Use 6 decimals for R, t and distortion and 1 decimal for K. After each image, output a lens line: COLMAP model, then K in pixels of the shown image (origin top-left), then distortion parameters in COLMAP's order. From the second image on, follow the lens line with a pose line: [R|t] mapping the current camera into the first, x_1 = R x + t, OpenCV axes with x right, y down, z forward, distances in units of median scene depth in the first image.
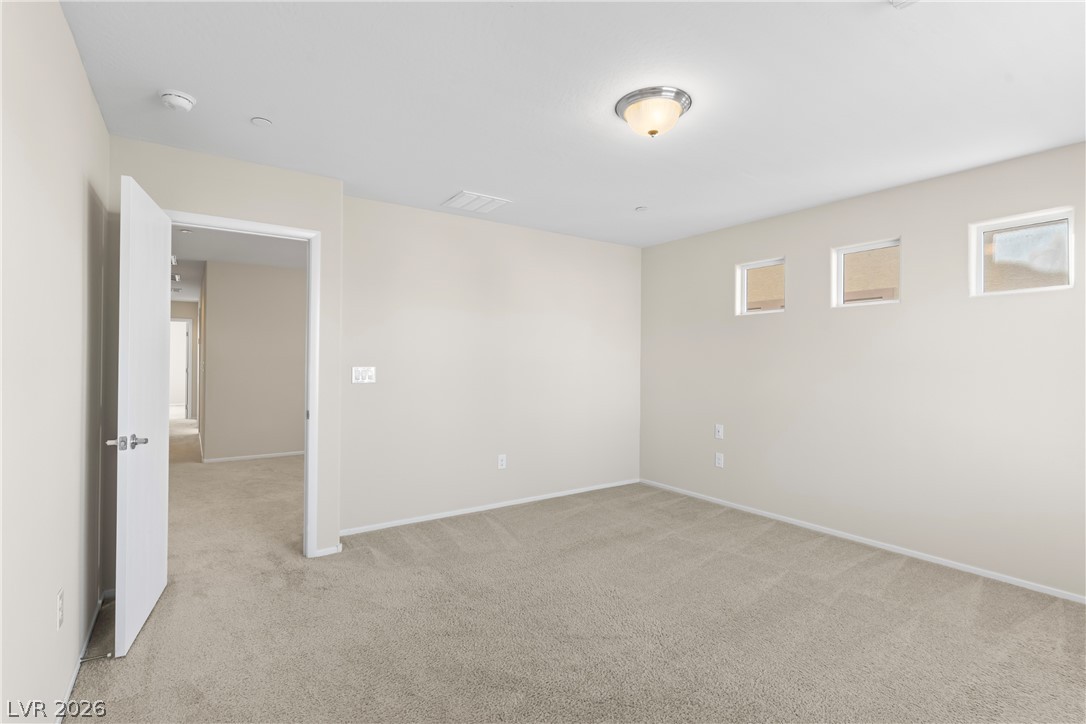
lens RADIAL K [[507.4, 0, 543.0], [0, 507.4, 362.0], [0, 0, 1]] dist [-0.002997, 0.000061]
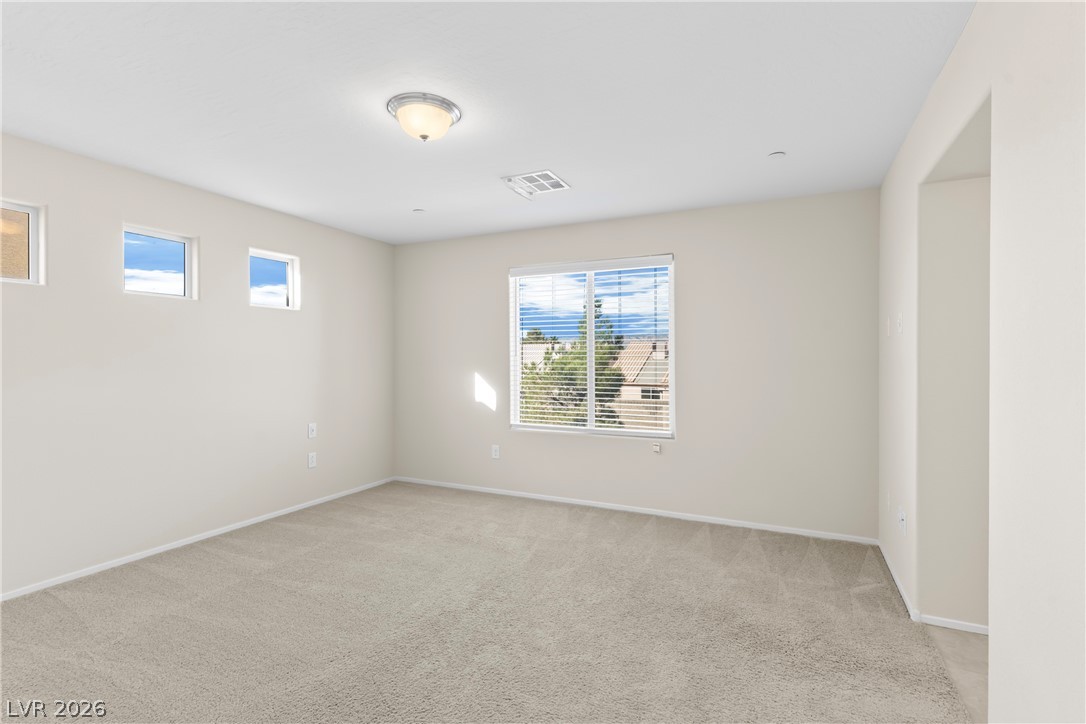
lens RADIAL K [[511.8, 0, 544.2], [0, 511.8, 357.8], [0, 0, 1]] dist [0.000573, 0.000742]
pose [[-0.492195, -0.005513, 0.870468, -0.478867], [-0.000779, 0.999982, 0.005893, -0.005525], [-0.870485, 0.002222, -0.492190, 0.761628]]
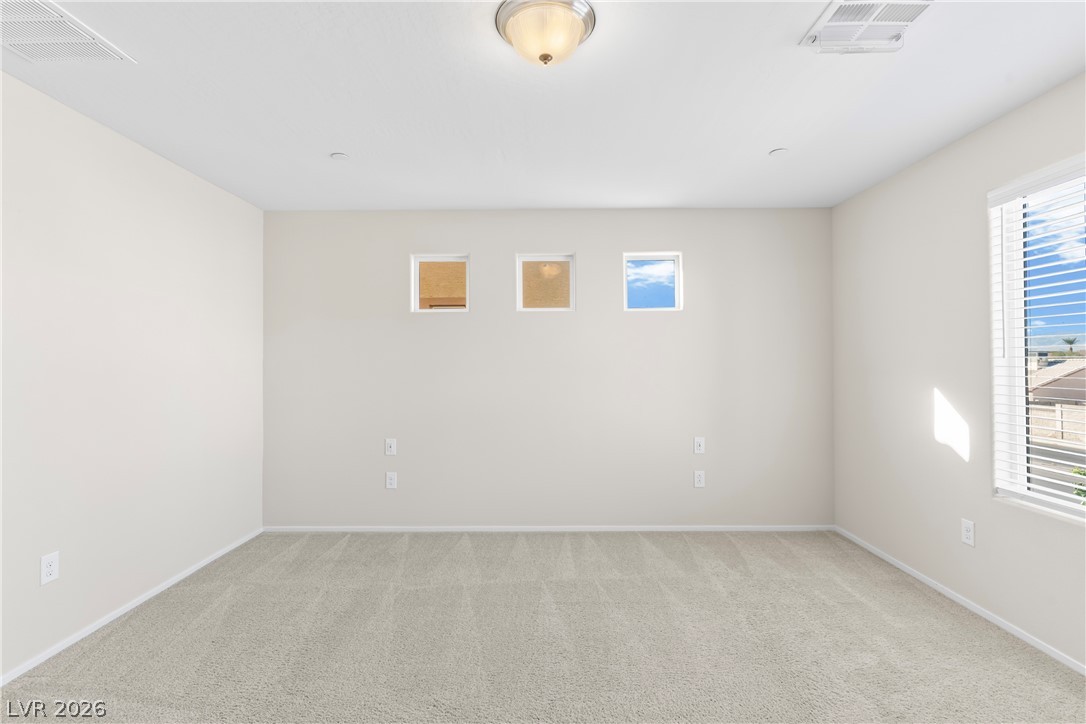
lens RADIAL K [[511.8, 0, 544.2], [0, 511.8, 357.8], [0, 0, 1]] dist [0.000573, 0.000742]
pose [[0.576667, 0.001249, 0.816978, -0.235095], [0.009721, 0.999918, -0.008391, -0.002606], [-0.816921, 0.012780, 0.576607, 0.332357]]
